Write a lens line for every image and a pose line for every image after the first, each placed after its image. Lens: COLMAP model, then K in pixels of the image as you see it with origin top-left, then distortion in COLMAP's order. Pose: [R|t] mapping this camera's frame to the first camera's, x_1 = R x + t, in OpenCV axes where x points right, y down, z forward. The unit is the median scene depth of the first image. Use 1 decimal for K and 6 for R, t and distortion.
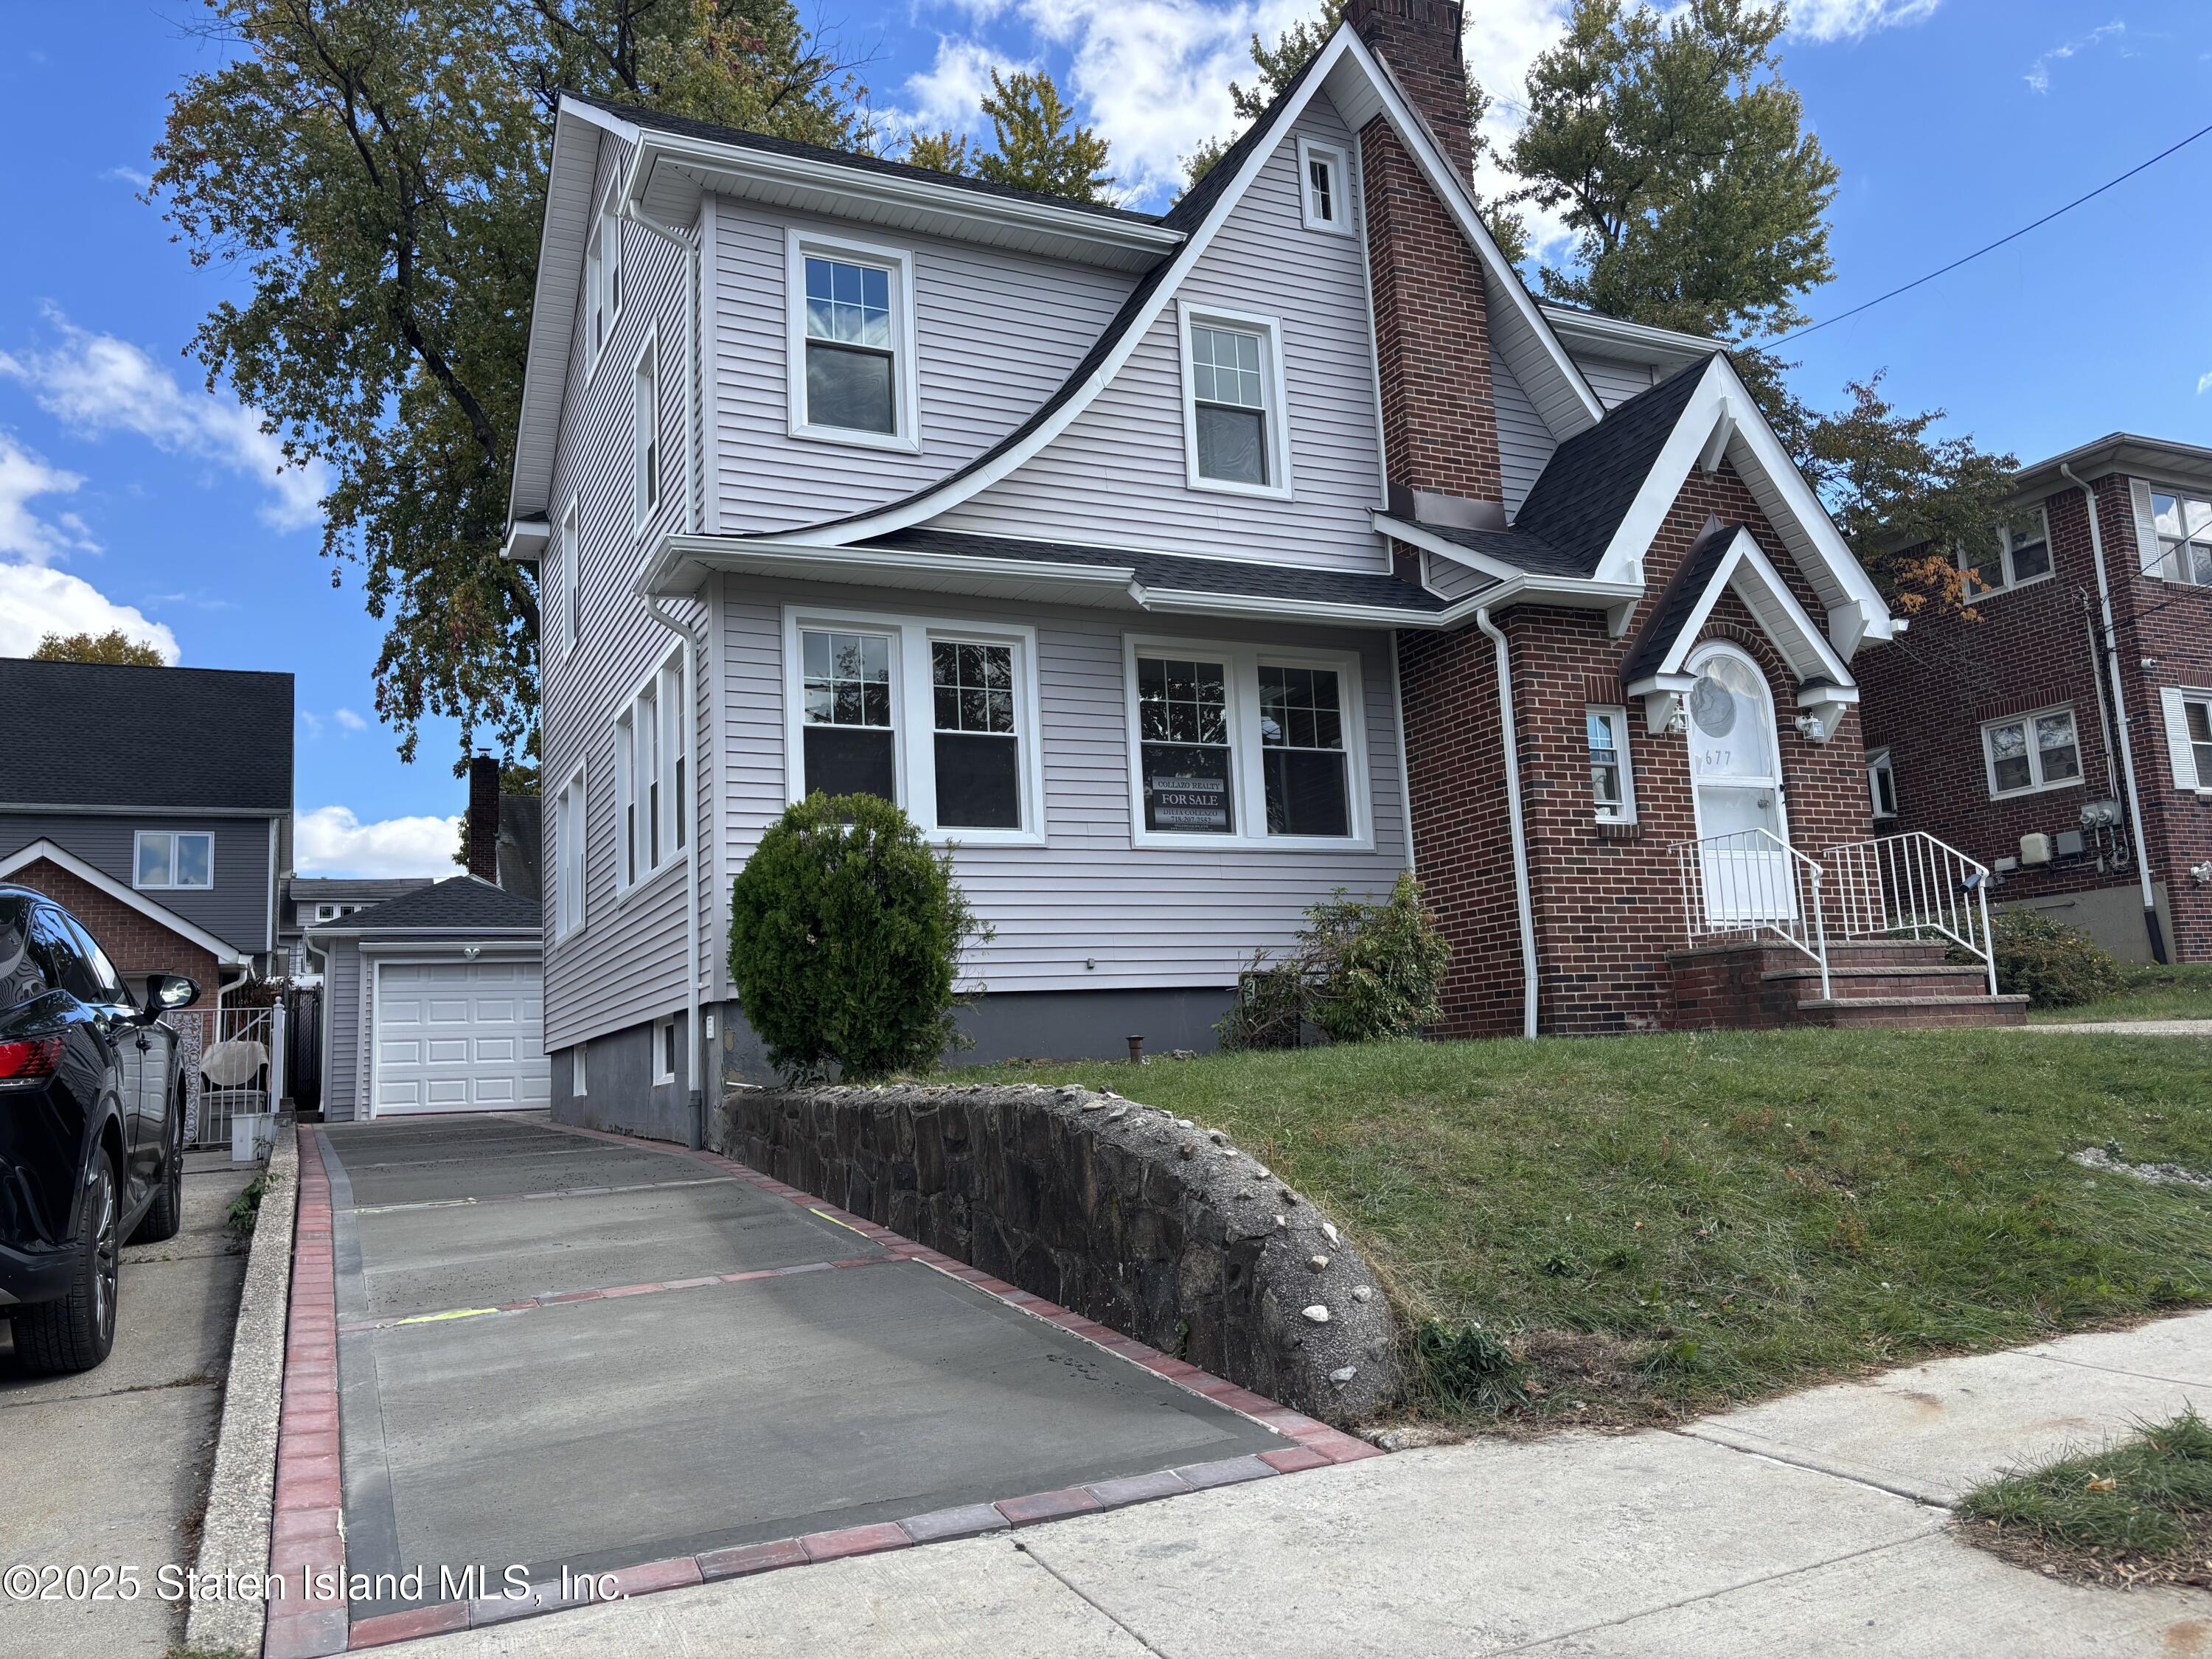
lens RADIAL K [[1666.1, 0, 1110.3], [0, 1666.1, 829.3], [0, 0, 1]] dist [0.070824, -0.080060]
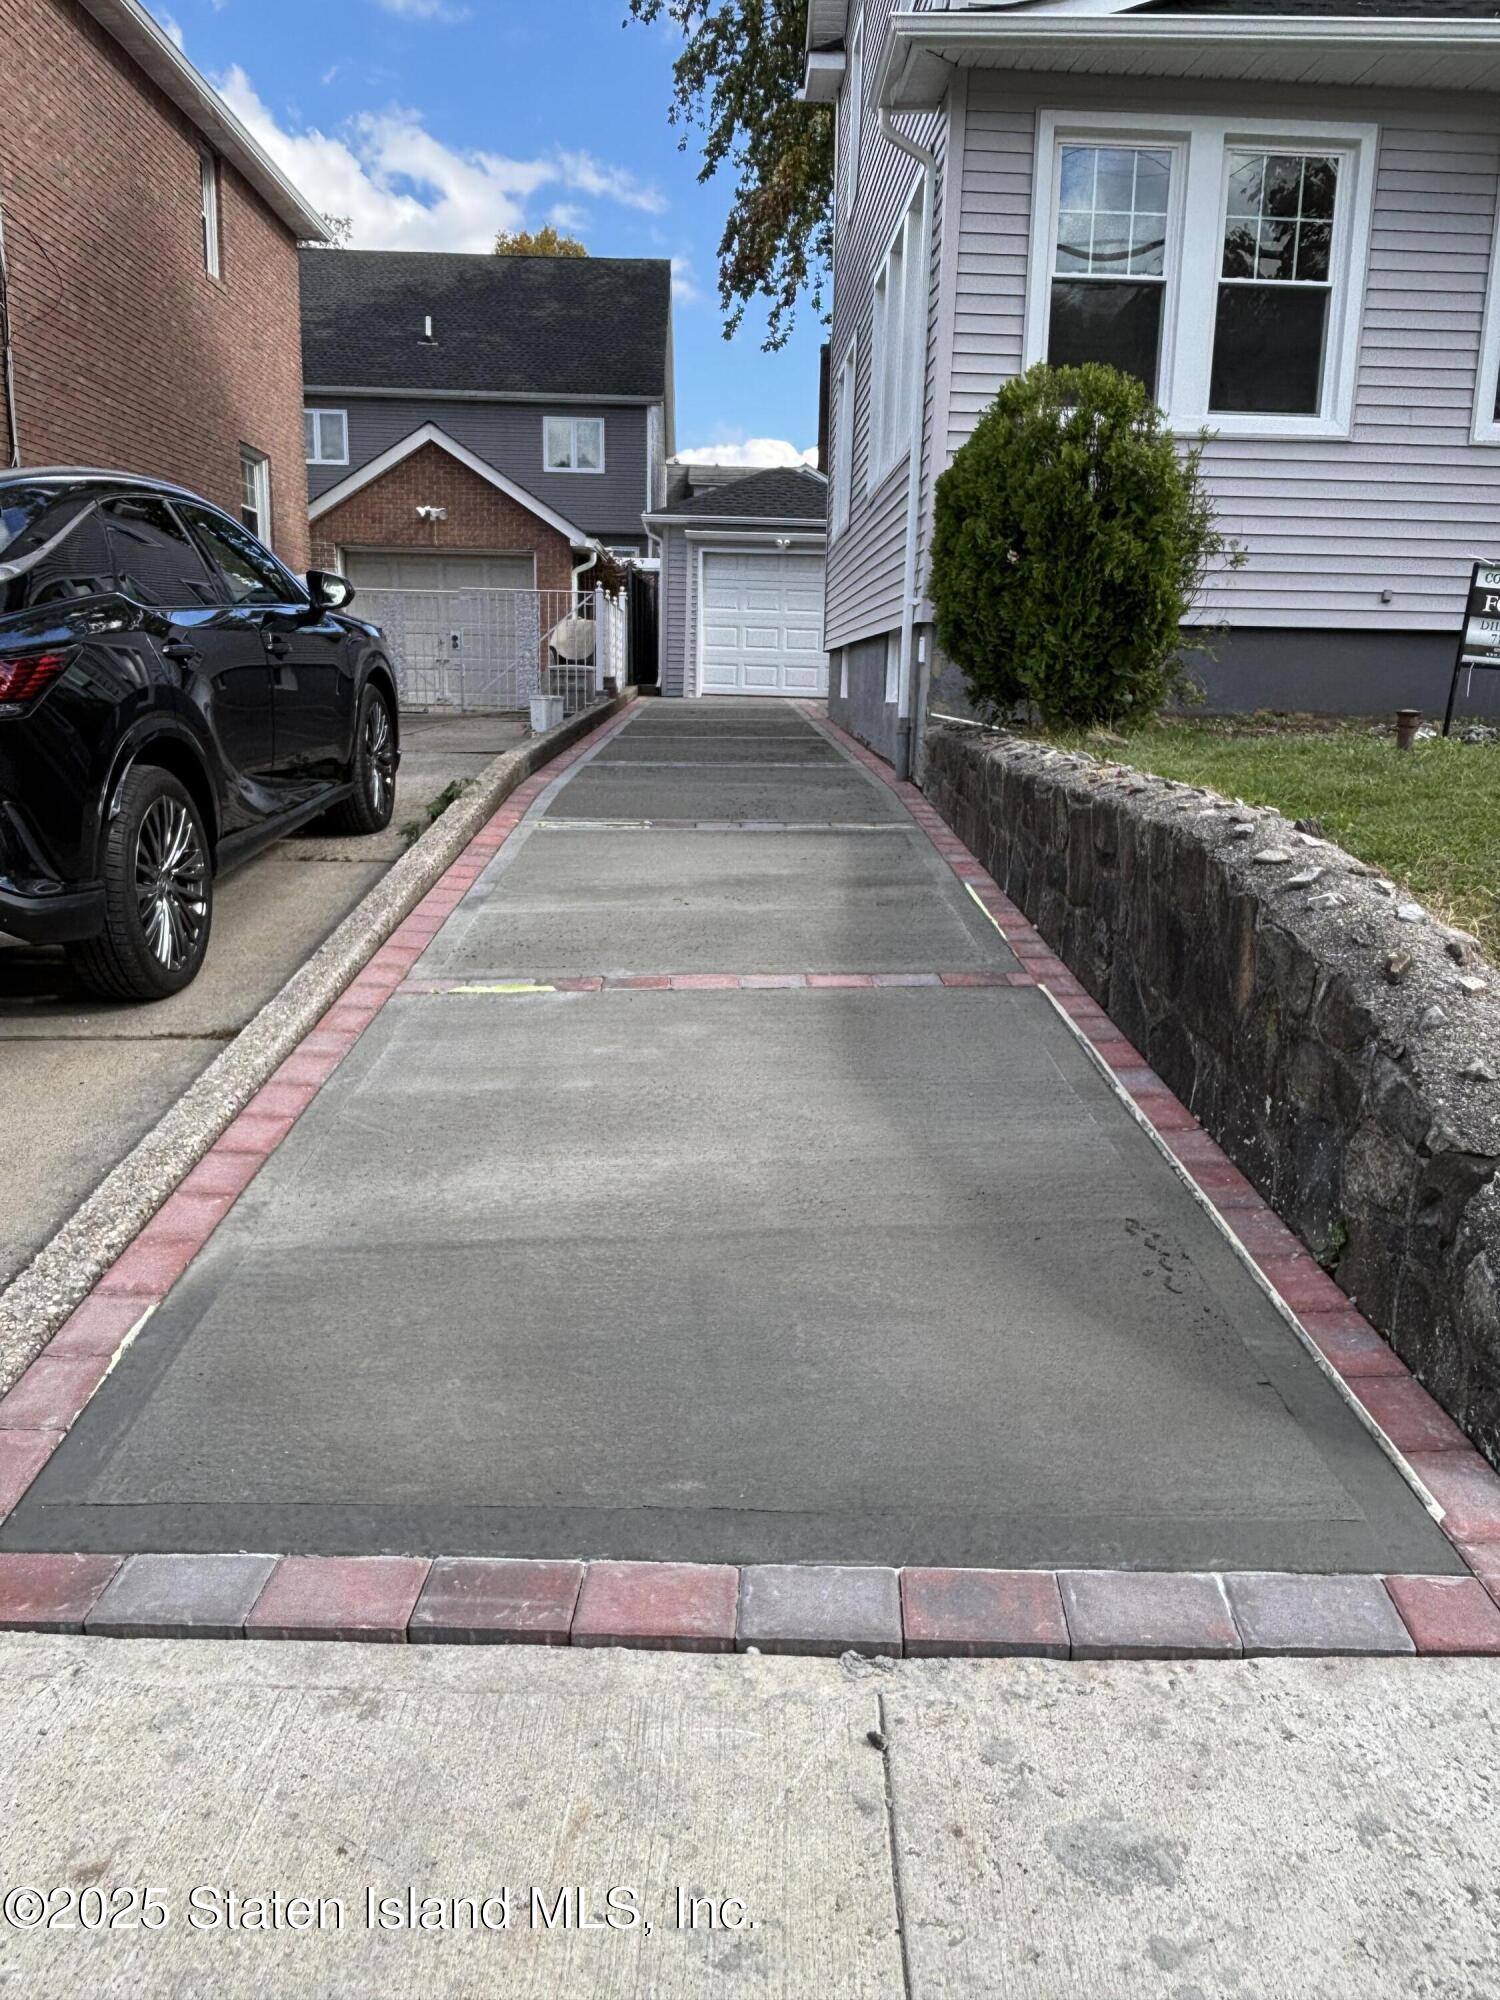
lens RADIAL K [[1523.9, 0, 734.5], [0, 1523.9, 1033.5], [0, 0, 1]] dist [0.036372, -0.063230]
pose [[0.910686, 0.158708, -0.381395, 0.021965], [-0.005510, 0.927839, 0.372941, 0.002889], [0.413062, -0.337531, 0.845844, 0.211562]]
